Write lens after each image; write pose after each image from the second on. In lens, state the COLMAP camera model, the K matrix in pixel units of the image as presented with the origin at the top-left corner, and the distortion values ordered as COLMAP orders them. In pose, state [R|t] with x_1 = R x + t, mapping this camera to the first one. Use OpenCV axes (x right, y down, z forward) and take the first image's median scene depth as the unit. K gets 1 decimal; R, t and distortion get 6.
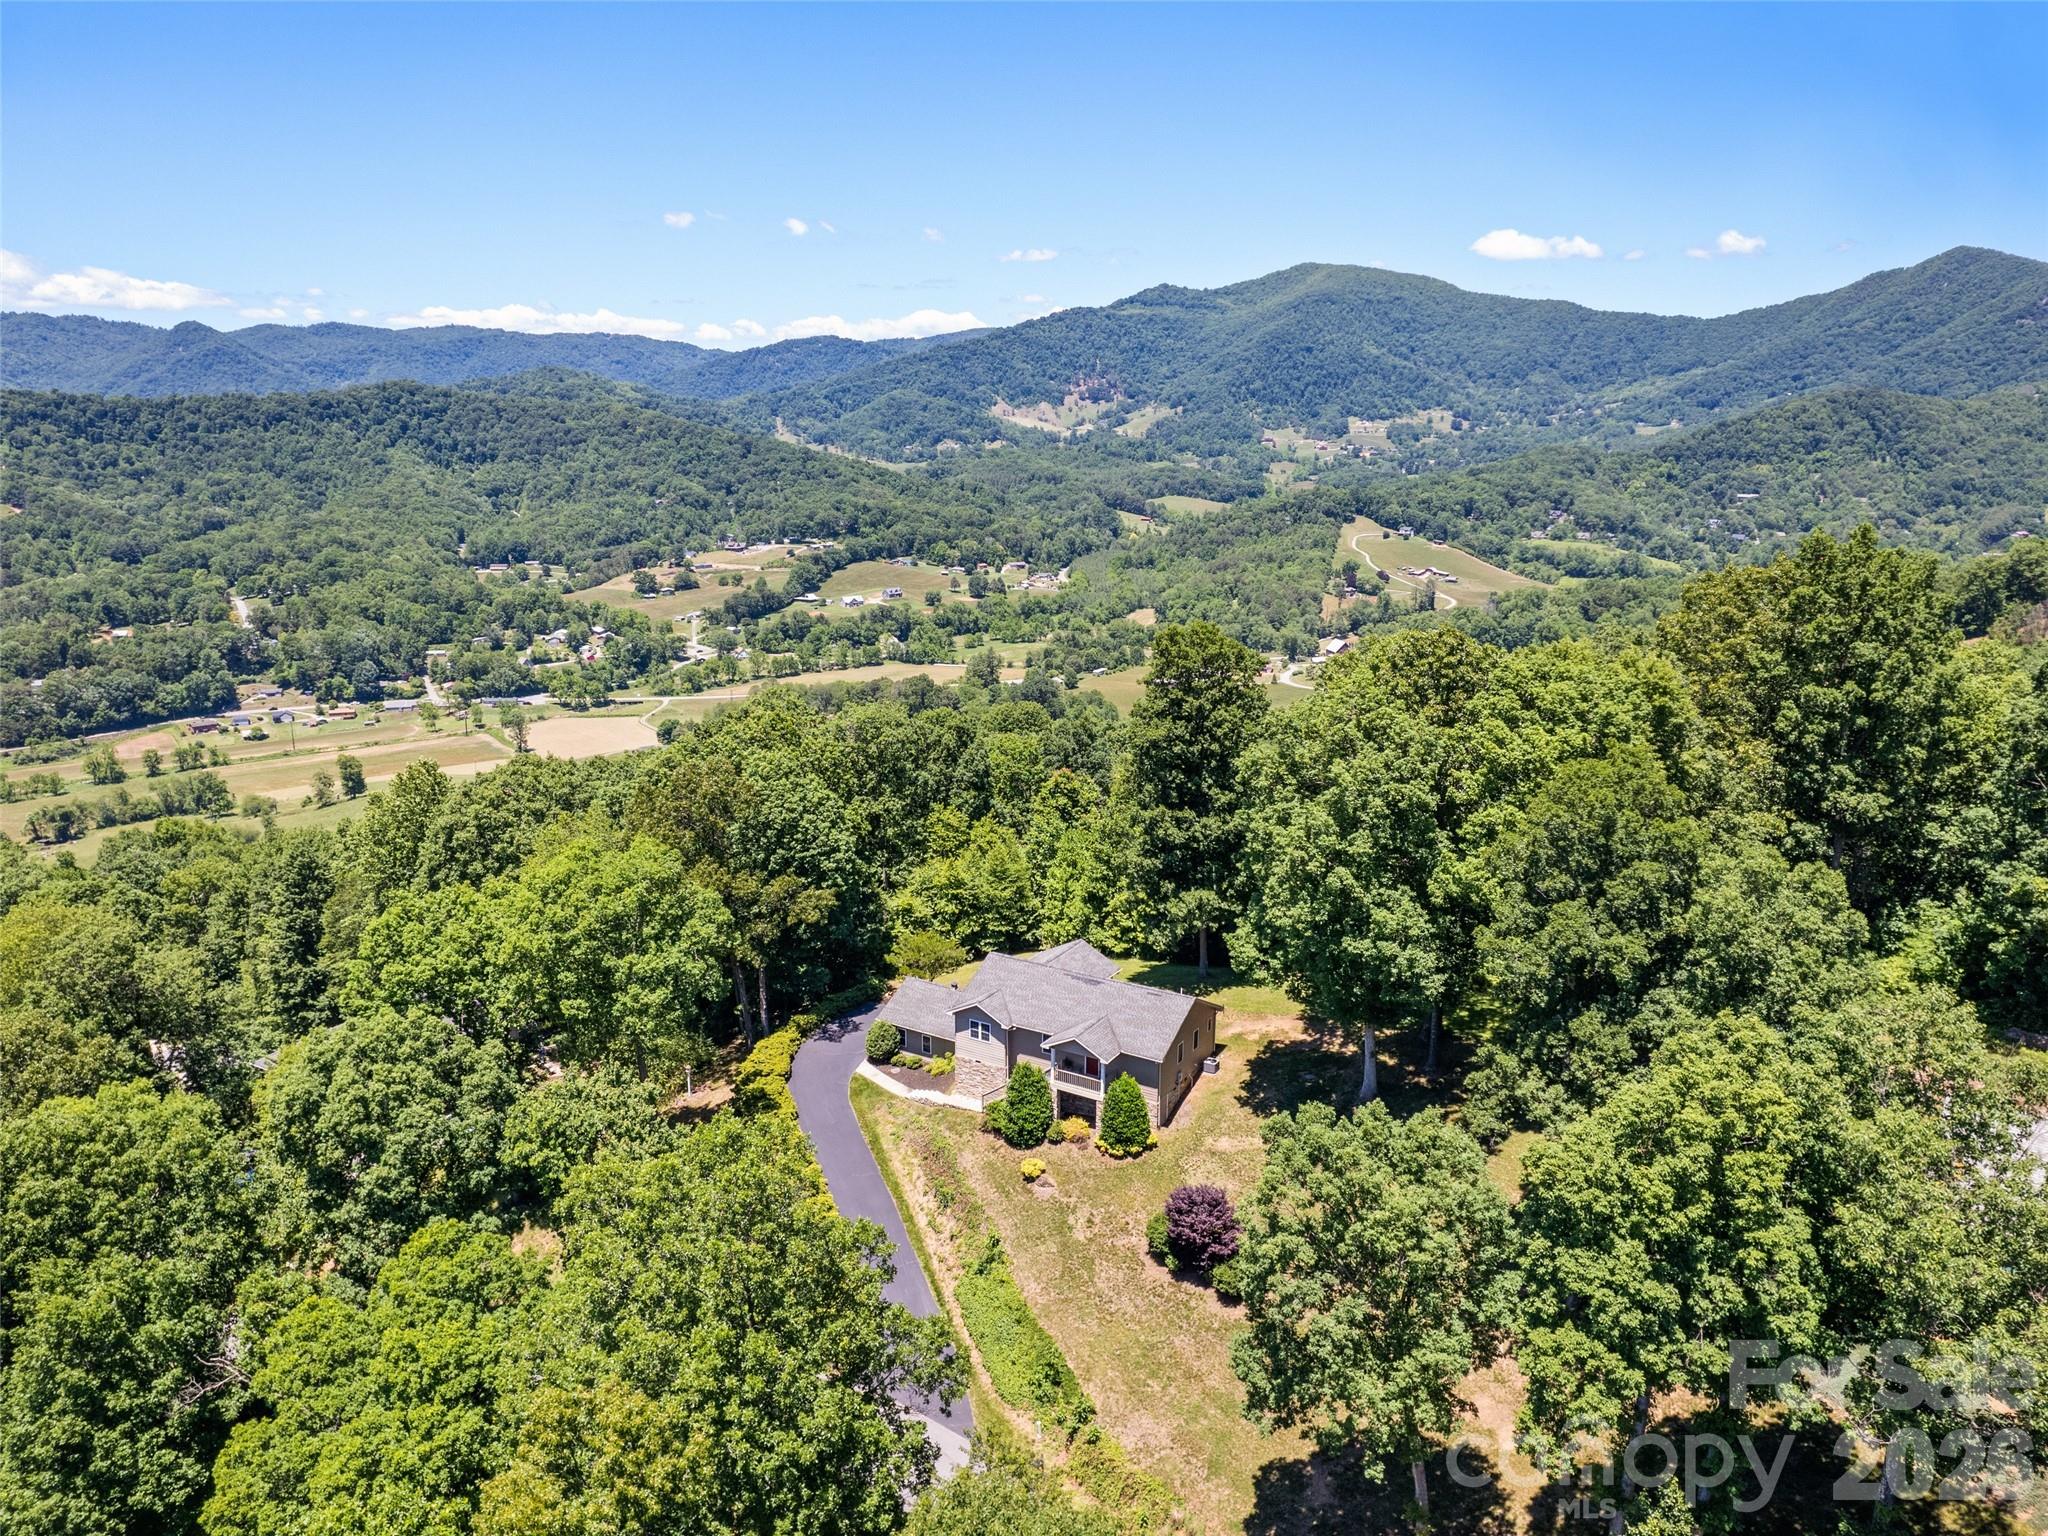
lens RADIAL K [[1484.4, 0, 1023.8], [0, 1484.4, 771.7], [0, 0, 1]] dist [-0.045495, 0.002090]
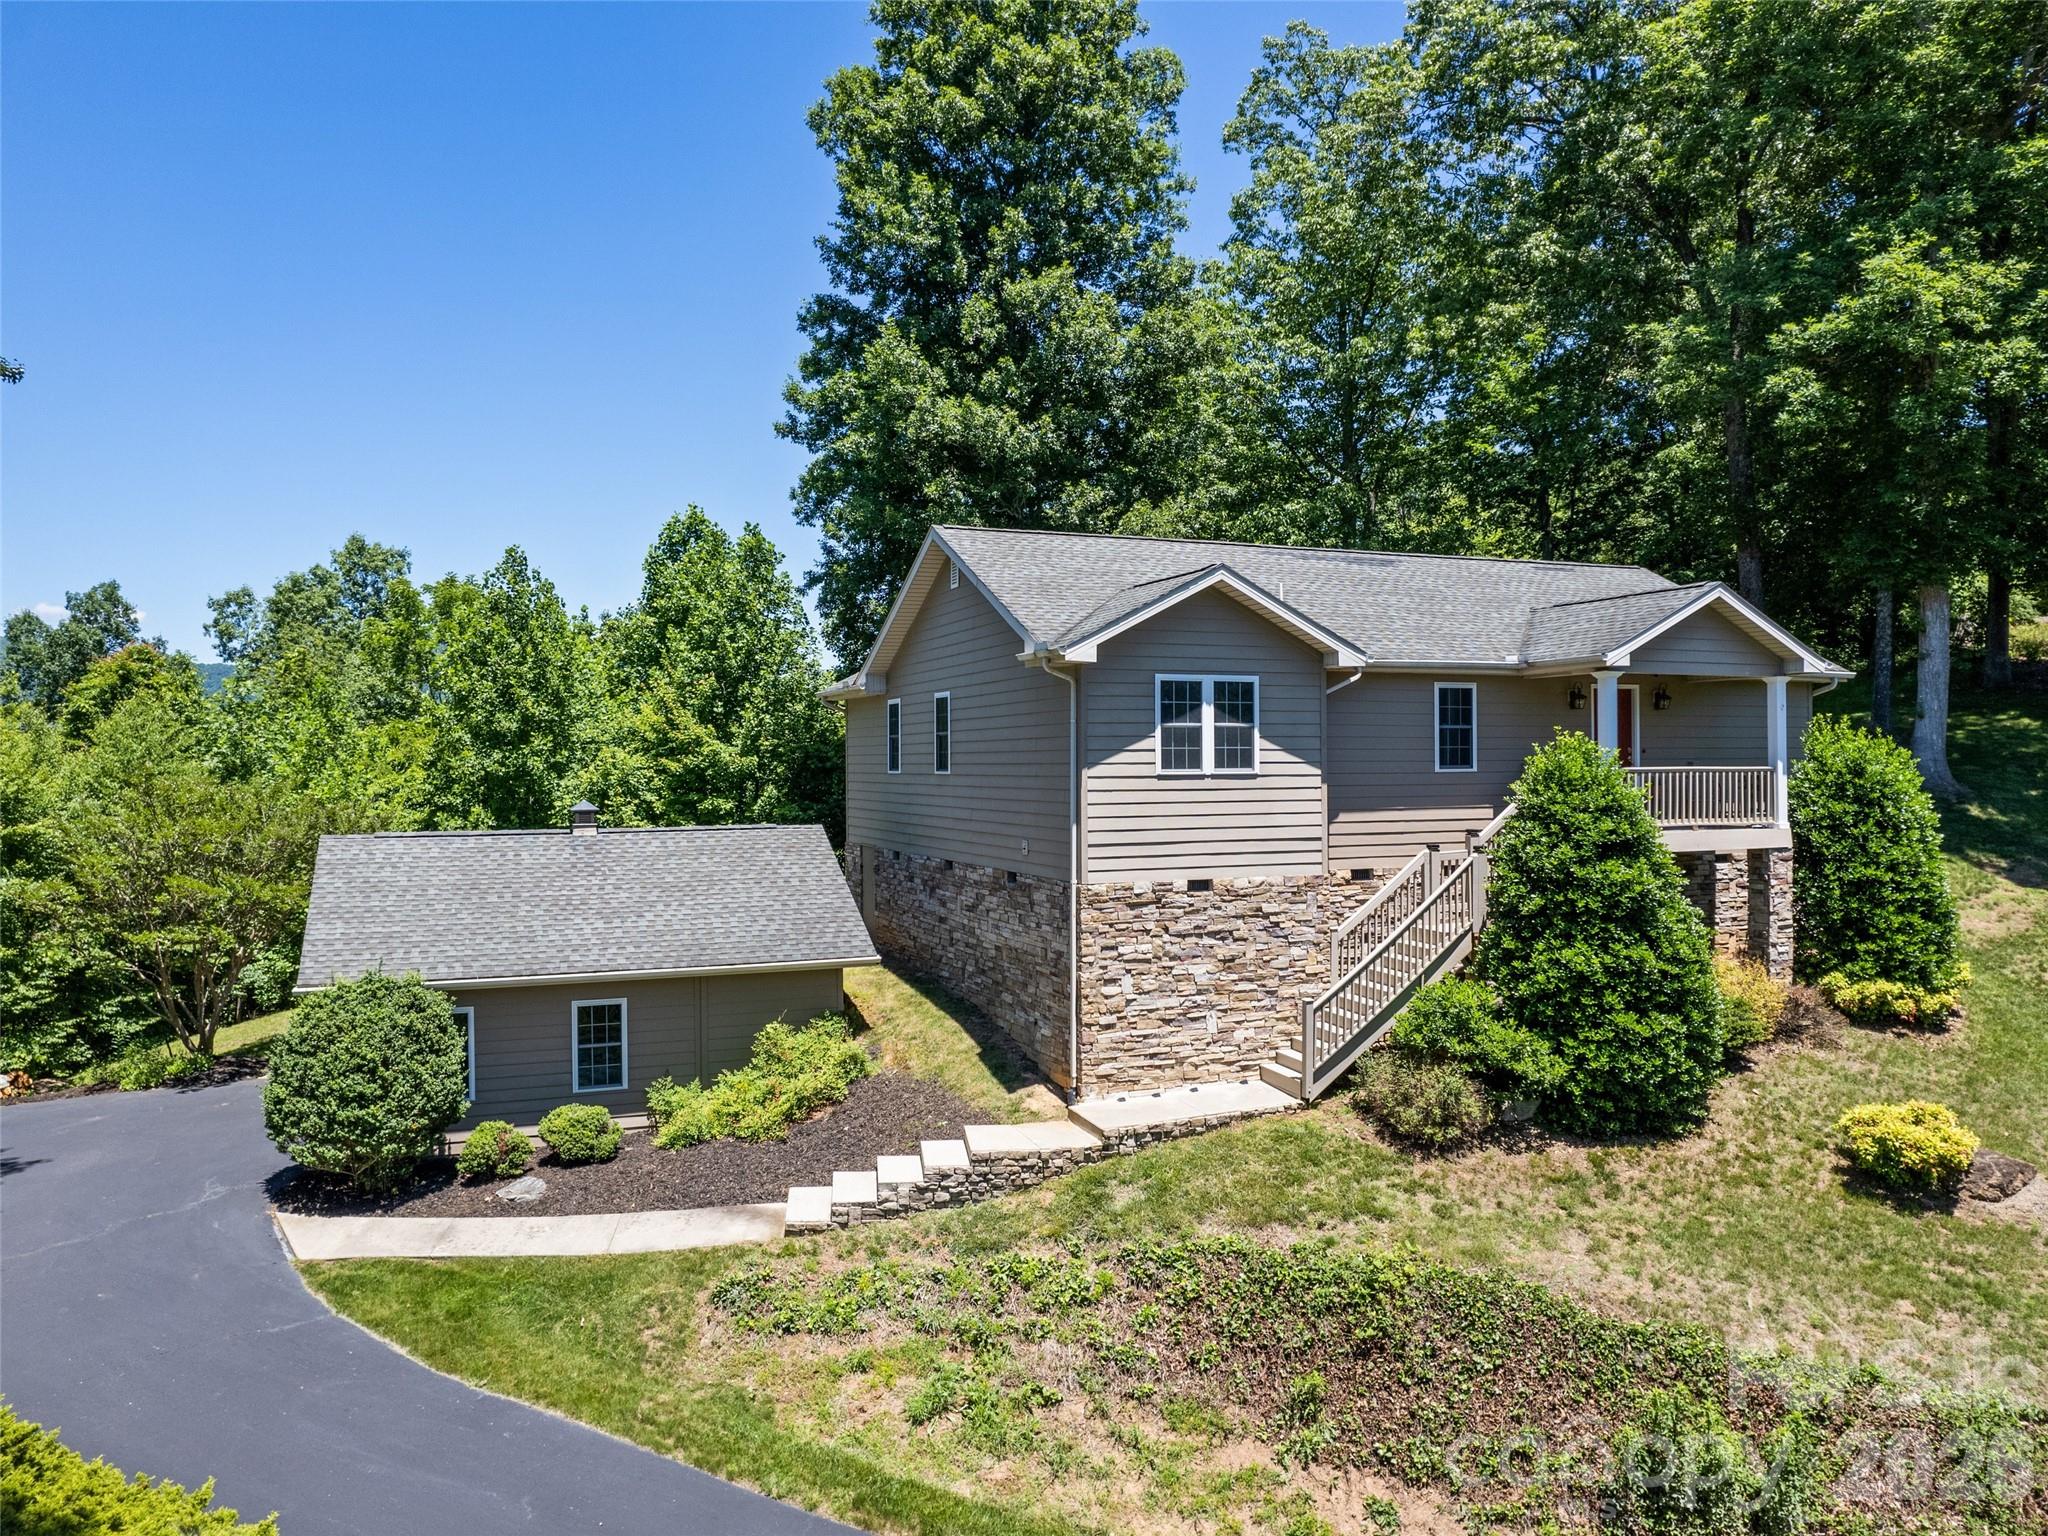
lens RADIAL K [[1484.4, 0, 1041.0], [0, 1484.4, 754.2], [0, 0, 1]] dist [-0.045495, 0.002090]
pose [[0.595868, -0.004059, 0.803072, -0.224037], [0.206809, 0.967036, -0.148562, 0.214145], [-0.775997, 0.254606, 0.577066, 0.933373]]
